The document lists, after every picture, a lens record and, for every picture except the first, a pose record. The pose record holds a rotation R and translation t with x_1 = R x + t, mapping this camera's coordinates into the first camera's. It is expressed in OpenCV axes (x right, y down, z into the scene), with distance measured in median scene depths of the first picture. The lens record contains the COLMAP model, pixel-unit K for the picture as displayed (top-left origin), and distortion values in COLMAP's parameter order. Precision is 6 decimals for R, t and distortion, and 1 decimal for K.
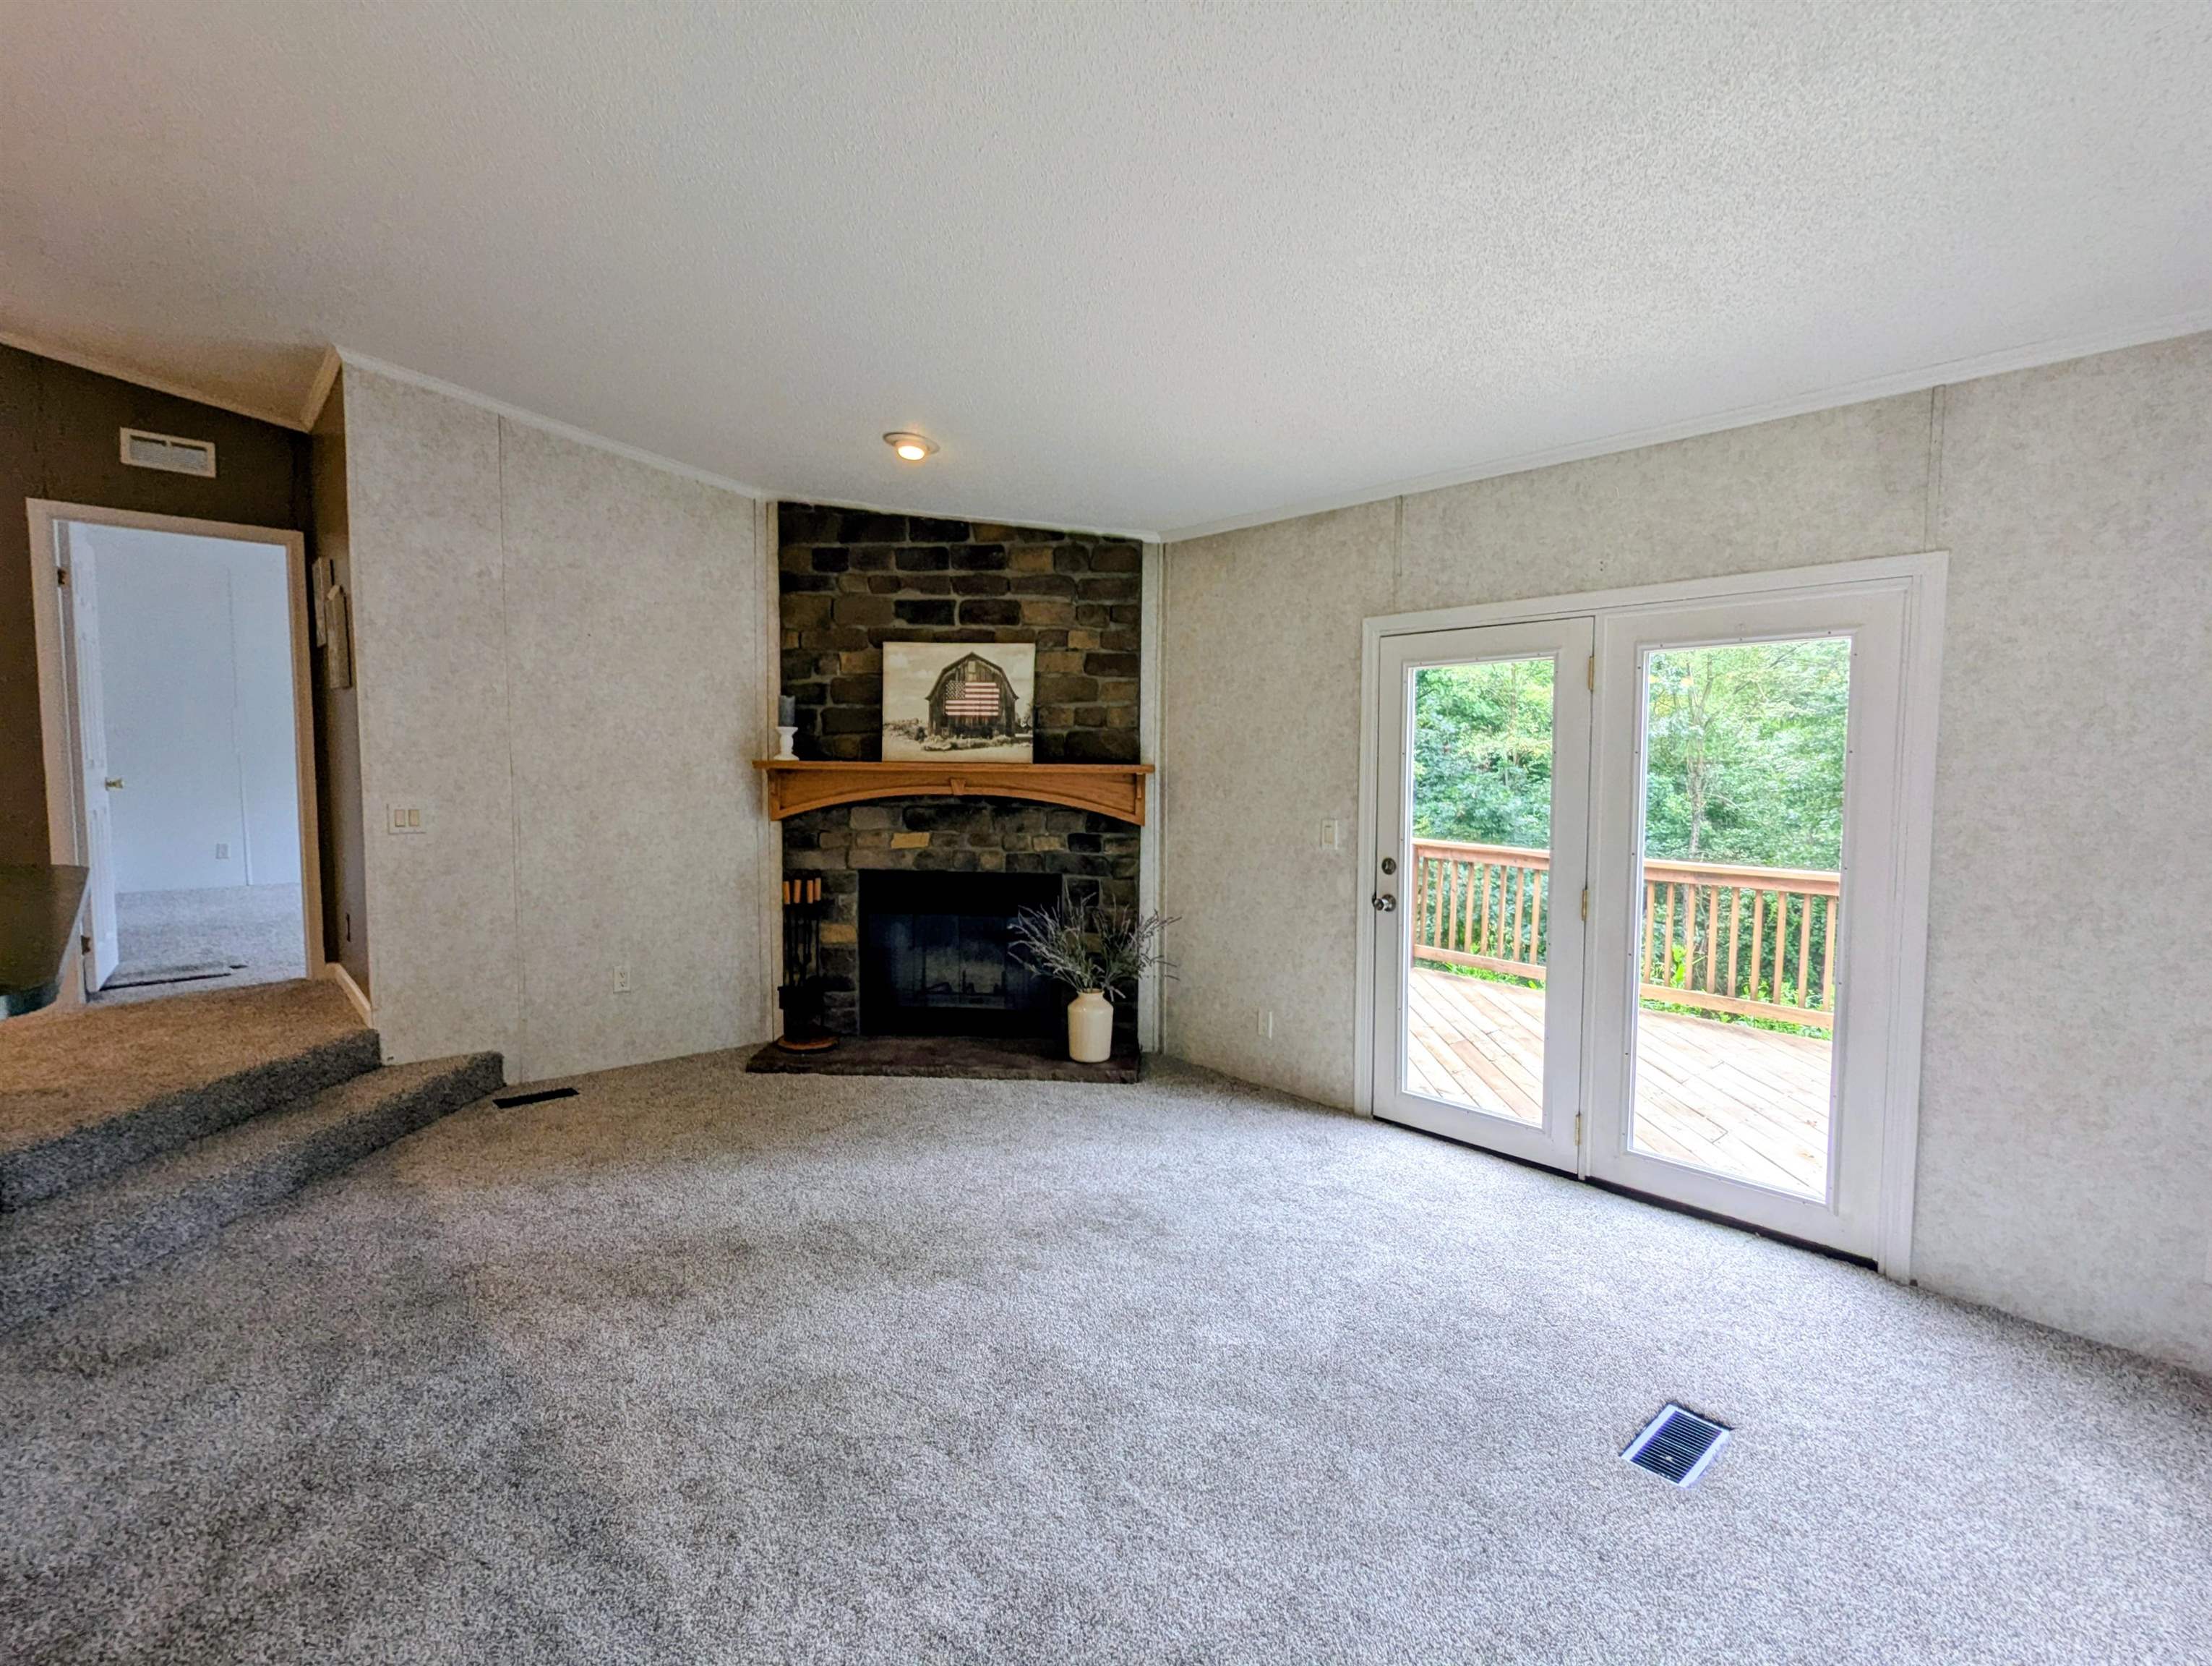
lens RADIAL K [[1048.1, 0, 1104.0], [0, 1048.1, 829.9], [0, 0, 1]] dist [0.002853, -0.000561]
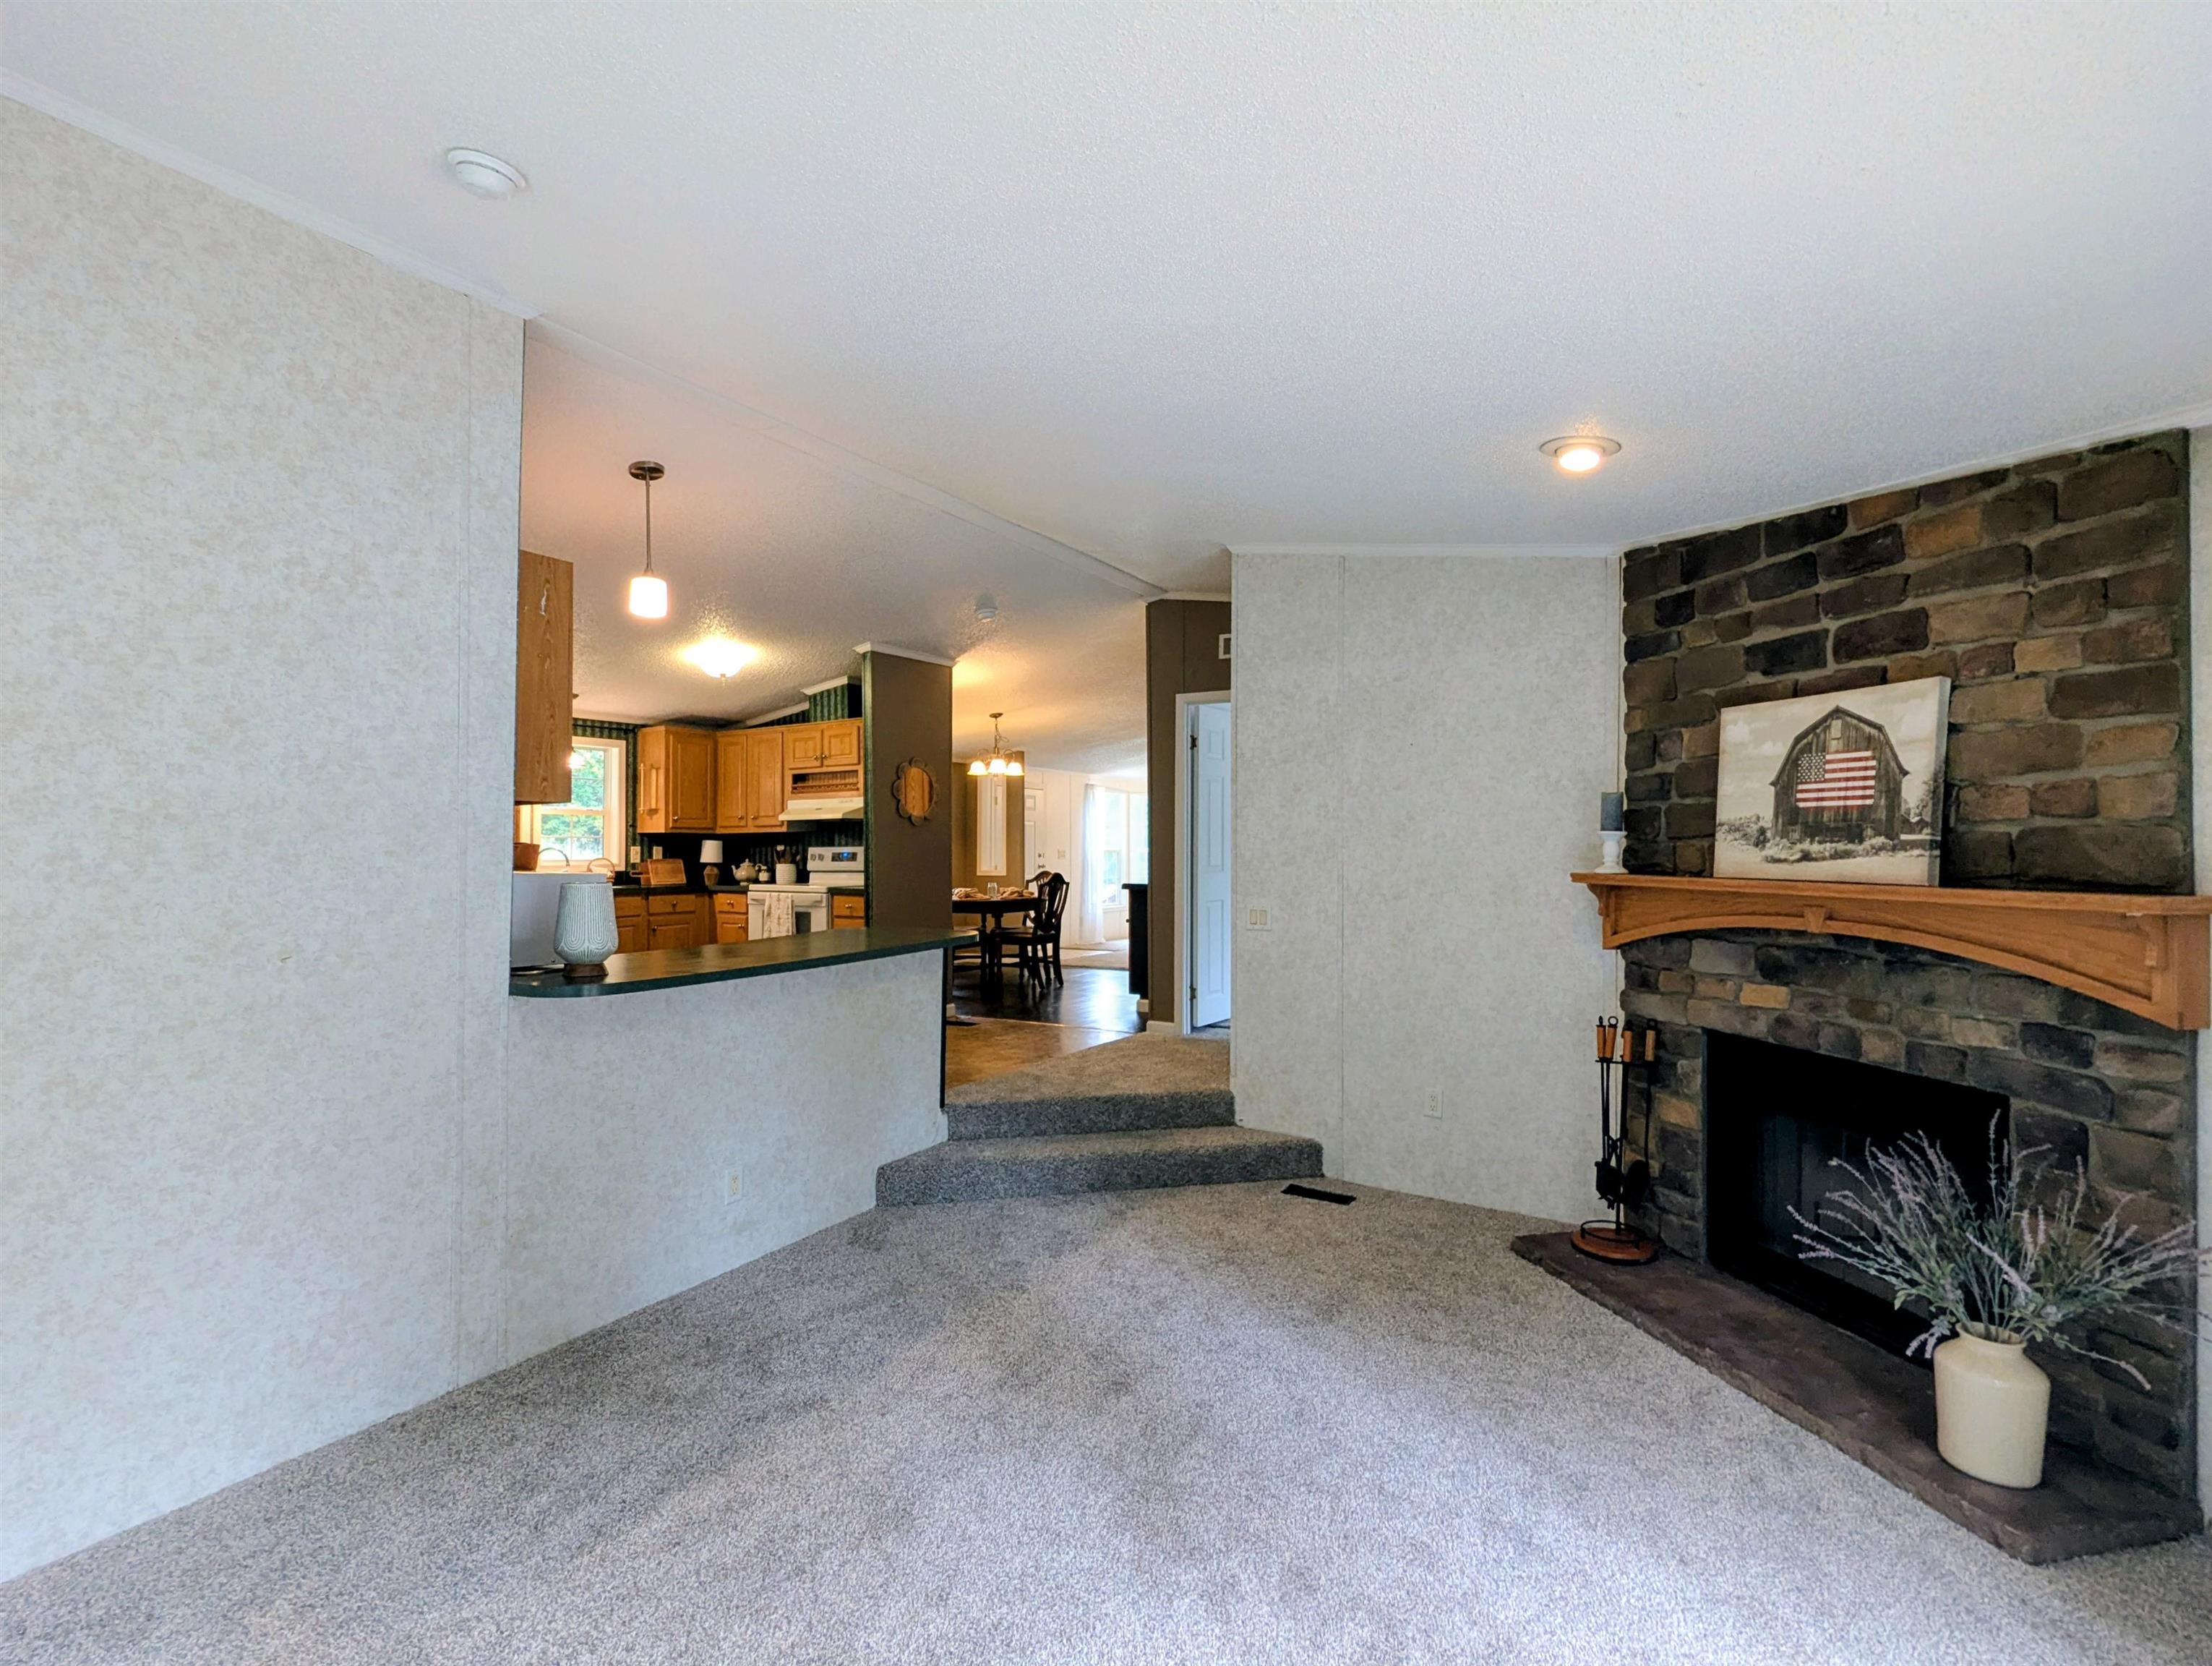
lens RADIAL K [[1059.6, 0, 1091.1], [0, 1059.6, 826.0], [0, 0, 1]] dist [0.000057, -0.000916]
pose [[0.282986, -0.025725, -0.958779, 0.352615], [-0.070732, 0.996359, -0.047610, -0.036131], [0.956512, 0.081289, 0.280136, 0.399795]]
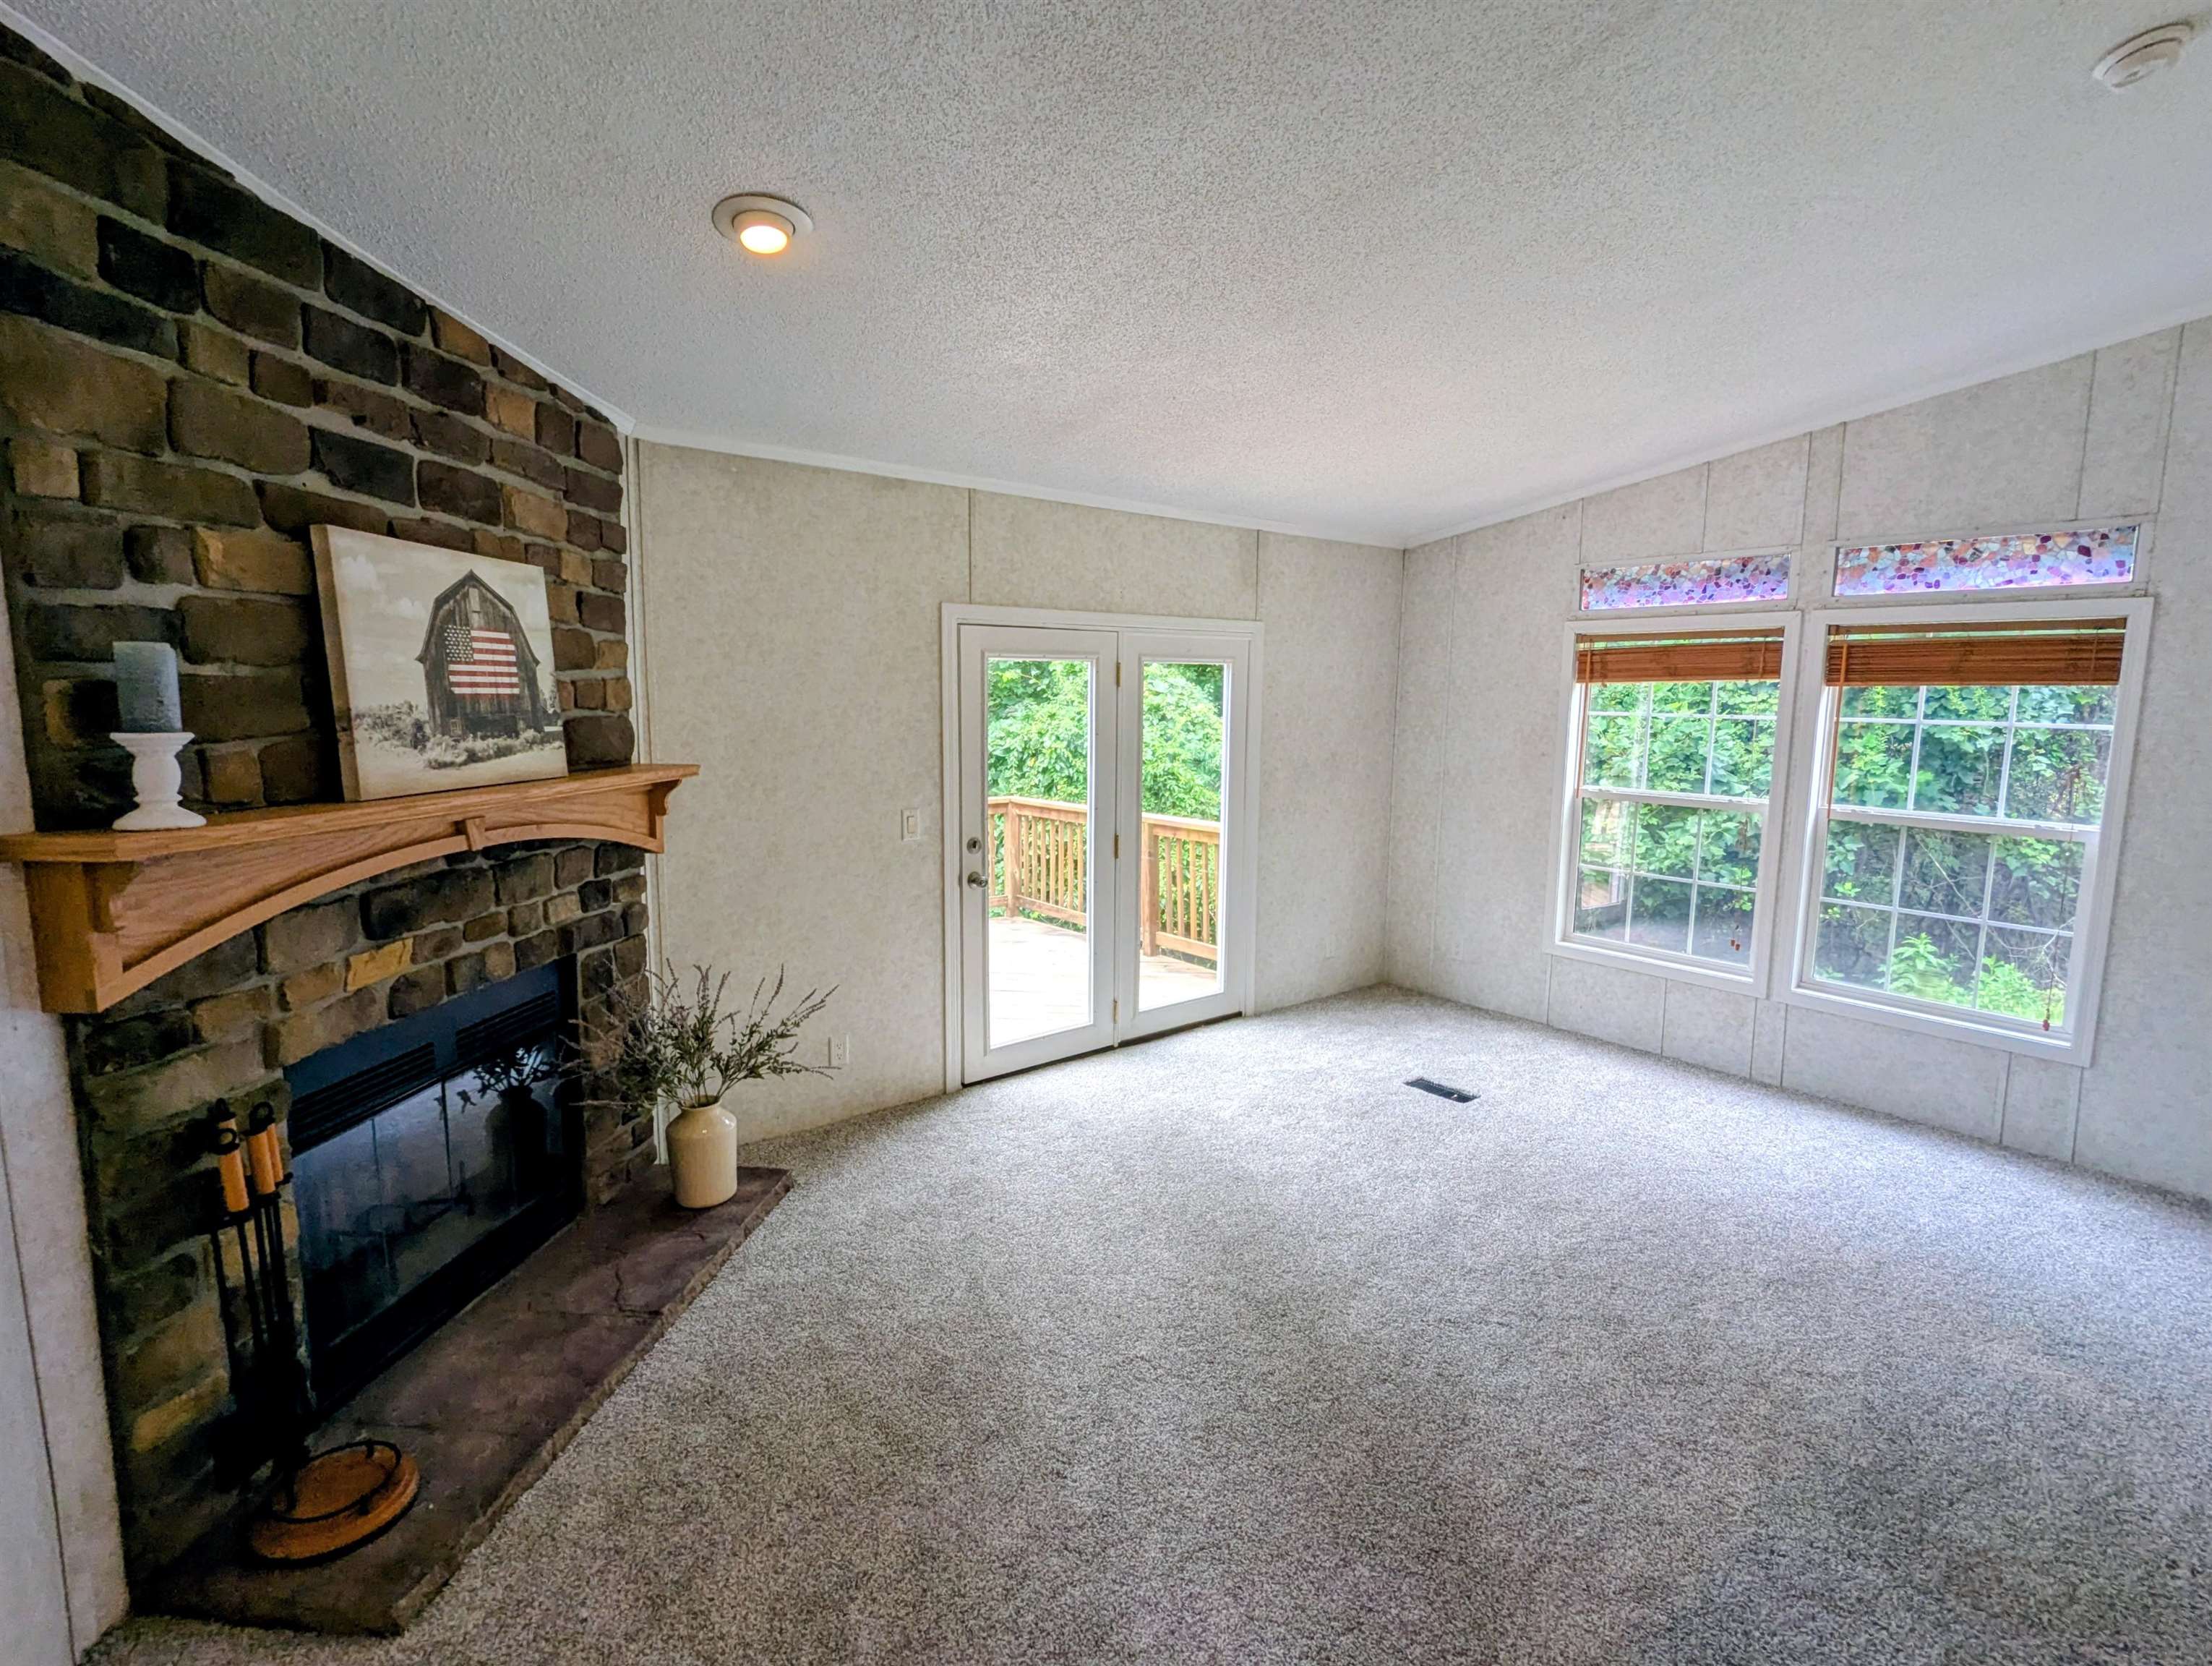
lens RADIAL K [[1073.1, 0, 1104.6], [0, 1073.1, 825.1], [0, 0, 1]] dist [0.001104, -0.000222]
pose [[0.055935, -0.129062, 0.990058, -0.644646], [0.060295, 0.990237, 0.125679, -0.093144], [-0.996612, 0.052665, 0.063170, 0.661205]]
